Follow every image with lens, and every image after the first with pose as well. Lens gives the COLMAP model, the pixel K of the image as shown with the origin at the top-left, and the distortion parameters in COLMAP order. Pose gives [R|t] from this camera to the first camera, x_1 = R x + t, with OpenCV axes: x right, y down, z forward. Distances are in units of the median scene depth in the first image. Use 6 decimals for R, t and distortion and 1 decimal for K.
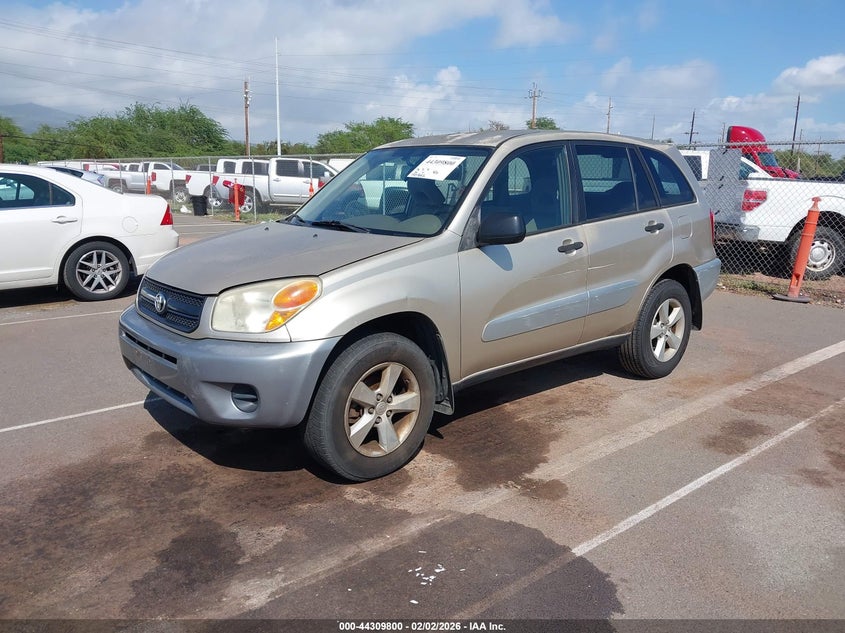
lens RADIAL K [[675.2, 0, 415.3], [0, 675.2, 314.3], [0, 0, 1]] dist [-0.004572, 0.001819]
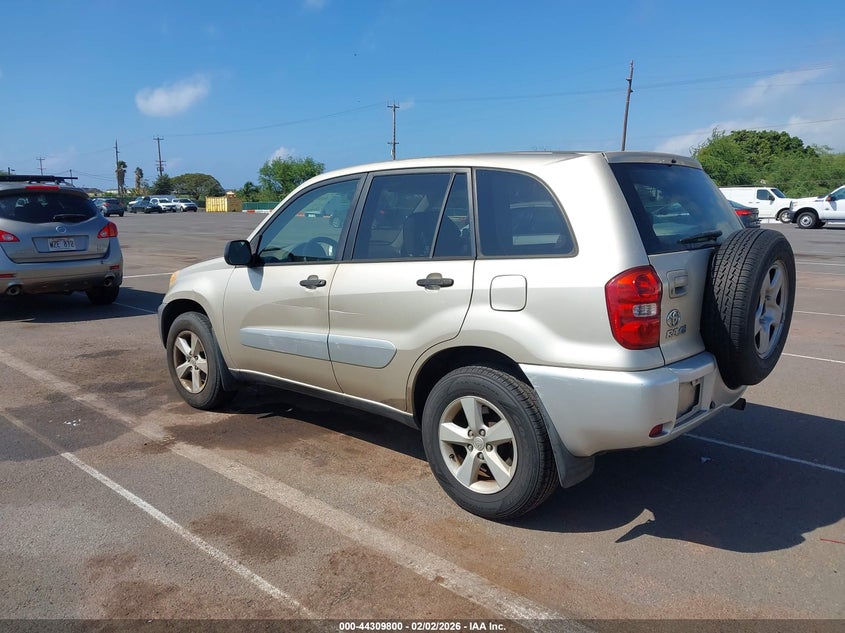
lens RADIAL K [[675.2, 0, 415.4], [0, 675.2, 317.1], [0, 0, 1]] dist [-0.004572, 0.001819]
pose [[0.117364, 0.157180, -0.980571, 1.276186], [-0.197331, 0.971397, 0.132091, -0.221438], [0.973286, 0.177995, 0.145024, 1.067362]]
